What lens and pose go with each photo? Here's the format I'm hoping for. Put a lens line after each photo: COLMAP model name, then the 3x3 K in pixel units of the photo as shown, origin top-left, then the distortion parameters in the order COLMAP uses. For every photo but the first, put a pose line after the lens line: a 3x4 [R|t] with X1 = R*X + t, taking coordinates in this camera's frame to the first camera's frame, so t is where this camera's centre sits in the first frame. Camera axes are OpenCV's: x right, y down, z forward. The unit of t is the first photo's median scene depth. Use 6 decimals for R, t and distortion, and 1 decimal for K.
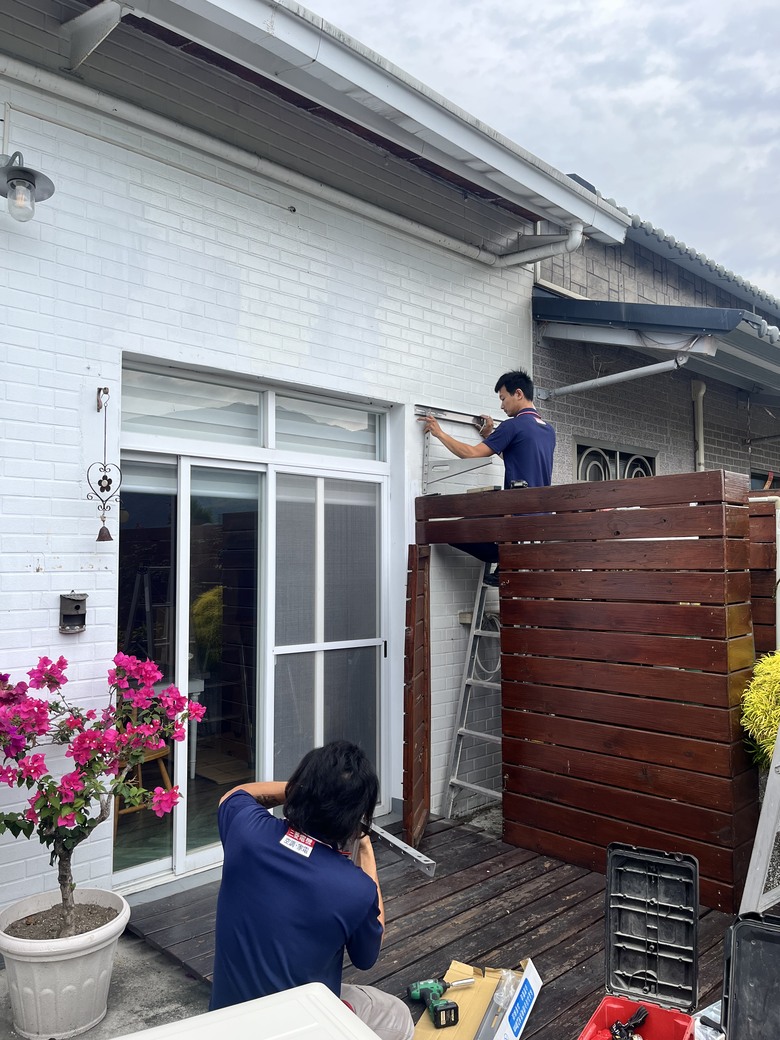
lens RADIAL K [[787.3, 0, 392.8], [0, 787.3, 540.8], [0, 0, 1]] dist [0.061438, -0.194074]
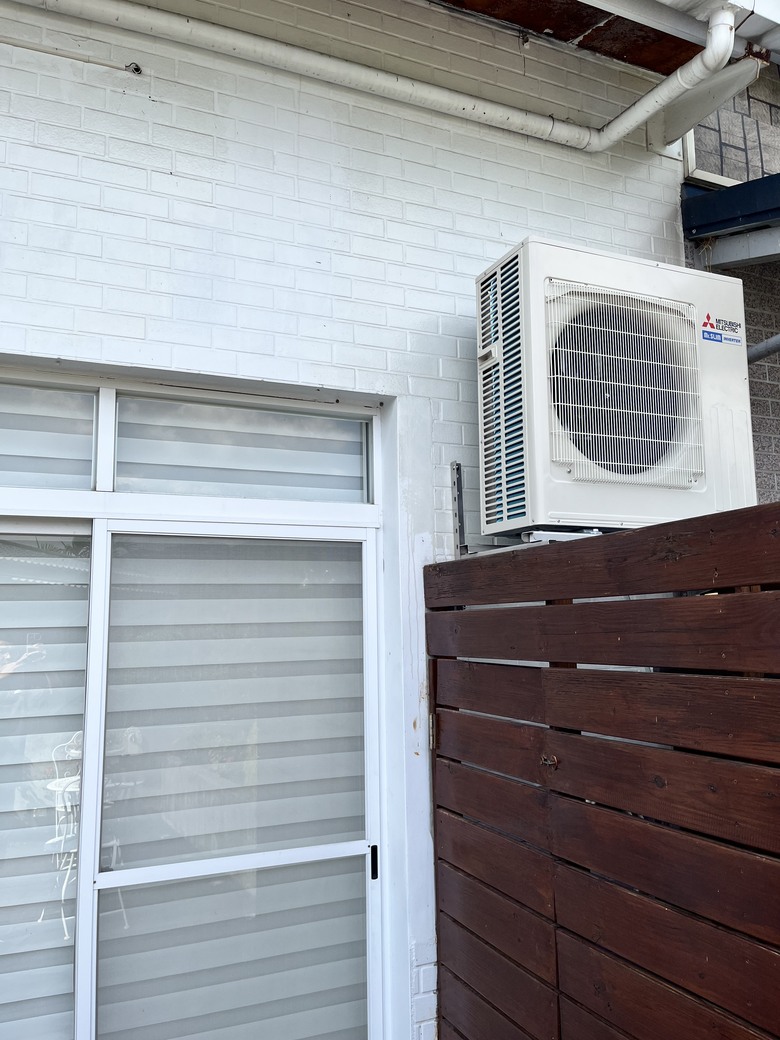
lens RADIAL K [[791.6, 0, 397.7], [0, 791.6, 523.0], [0, 0, 1]] dist [0.069478, -0.099434]
pose [[0.939438, -0.063160, -0.336849, 0.194830], [0.027695, 0.993648, -0.109072, -0.026187], [0.341598, 0.093137, 0.935220, 0.493412]]
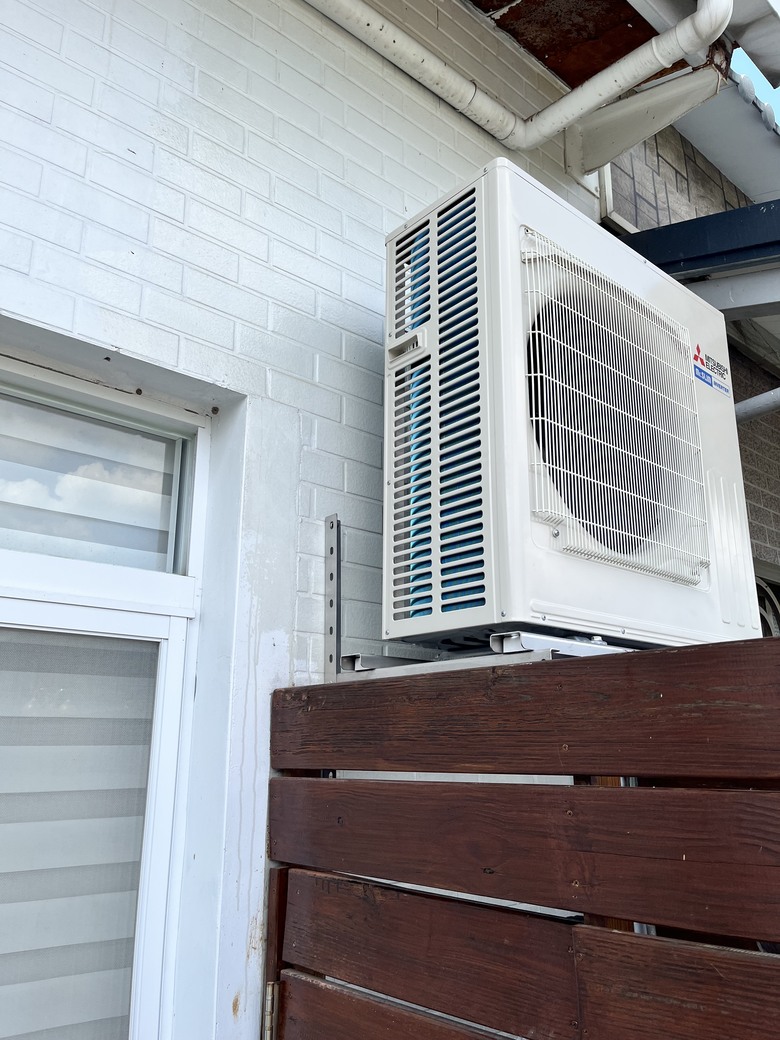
lens RADIAL K [[791.6, 0, 397.7], [0, 791.6, 523.0], [0, 0, 1]] dist [0.069478, -0.099434]
pose [[0.999134, -0.017356, -0.037822, 0.087840], [0.007110, 0.966704, -0.255798, -0.039203], [0.041002, 0.255308, 0.965990, 0.700116]]
